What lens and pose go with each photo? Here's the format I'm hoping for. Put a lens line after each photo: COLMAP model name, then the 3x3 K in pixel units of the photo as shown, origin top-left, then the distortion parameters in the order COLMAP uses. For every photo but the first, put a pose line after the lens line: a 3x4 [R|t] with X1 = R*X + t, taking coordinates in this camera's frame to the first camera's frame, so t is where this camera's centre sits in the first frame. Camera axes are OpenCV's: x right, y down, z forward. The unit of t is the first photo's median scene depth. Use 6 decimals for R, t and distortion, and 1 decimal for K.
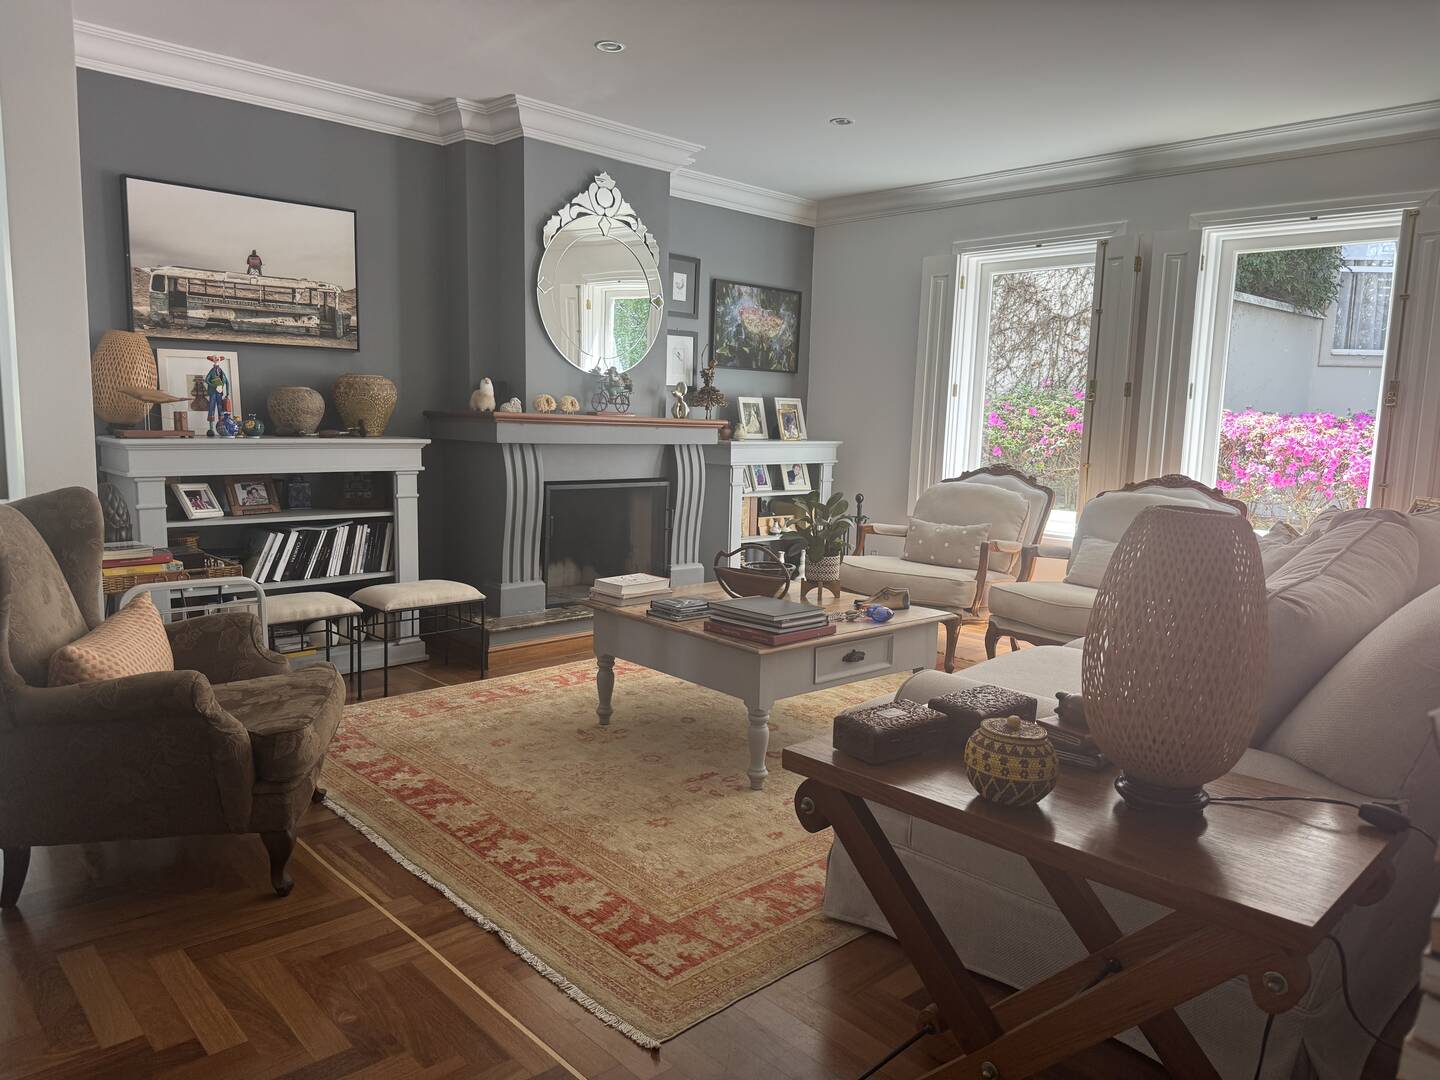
lens RADIAL K [[1016.0, 0, 721.2], [0, 1016.0, 541.3], [0, 0, 1]] dist [0.047891, -0.042793]
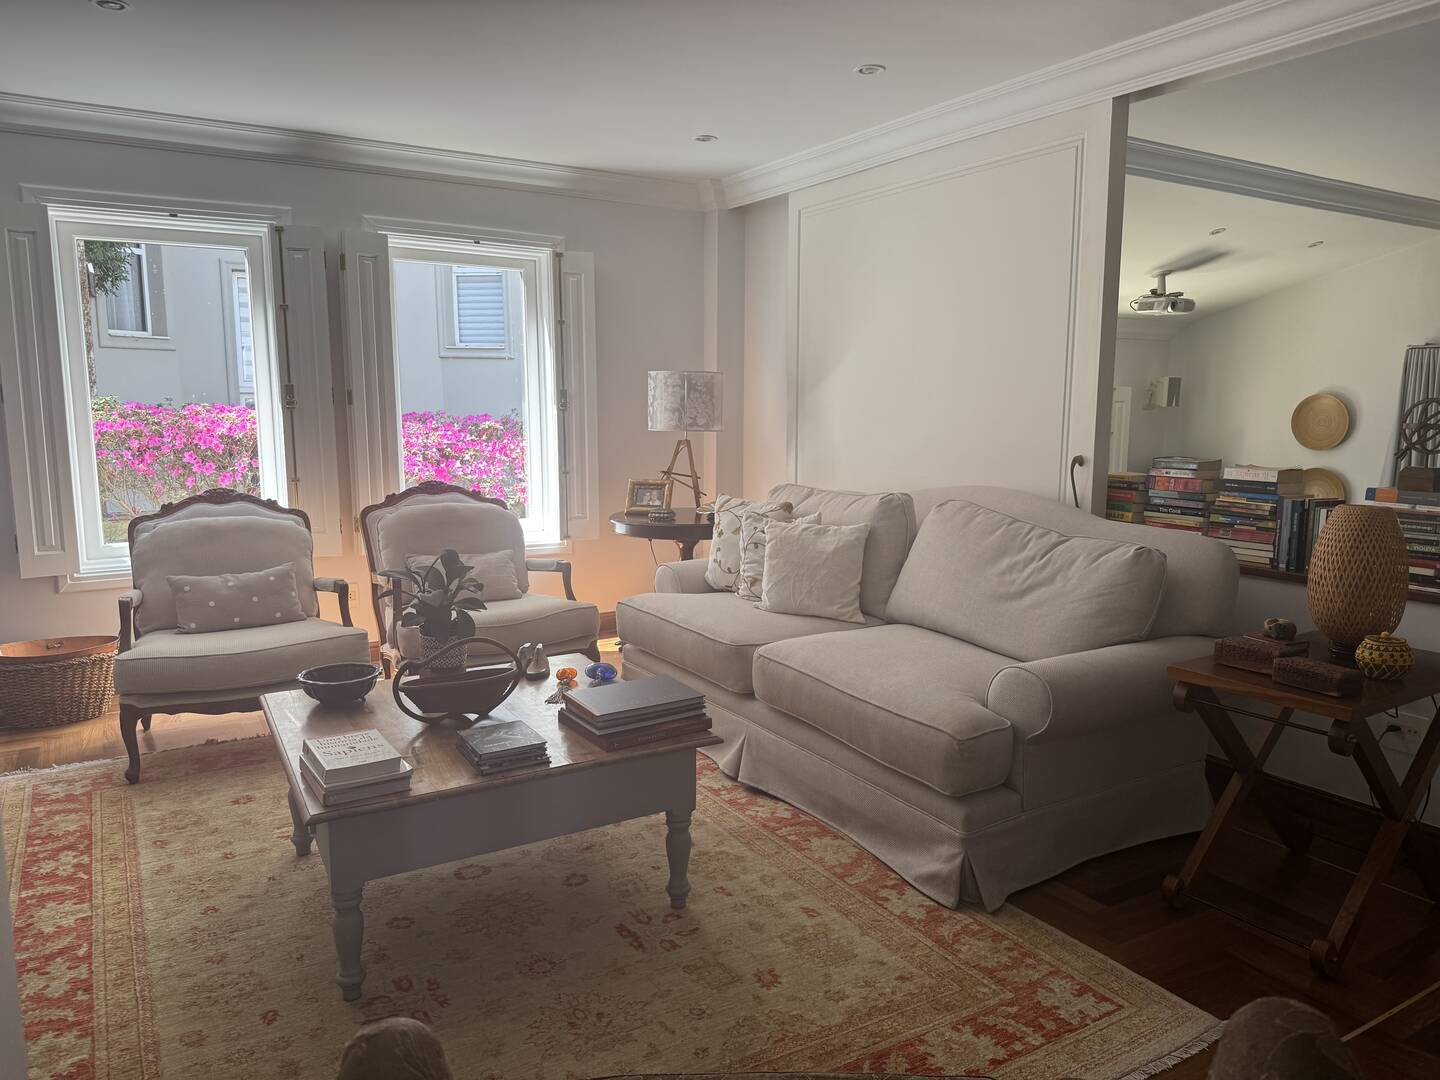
lens RADIAL K [[1016.0, 0, 724.3], [0, 1016.0, 541.8], [0, 0, 1]] dist [0.047891, -0.042793]
pose [[0.204065, -0.168032, 0.964429, -0.561064], [0.126013, 0.981472, 0.144339, -0.133158], [-0.970813, 0.092076, 0.221458, 0.573740]]
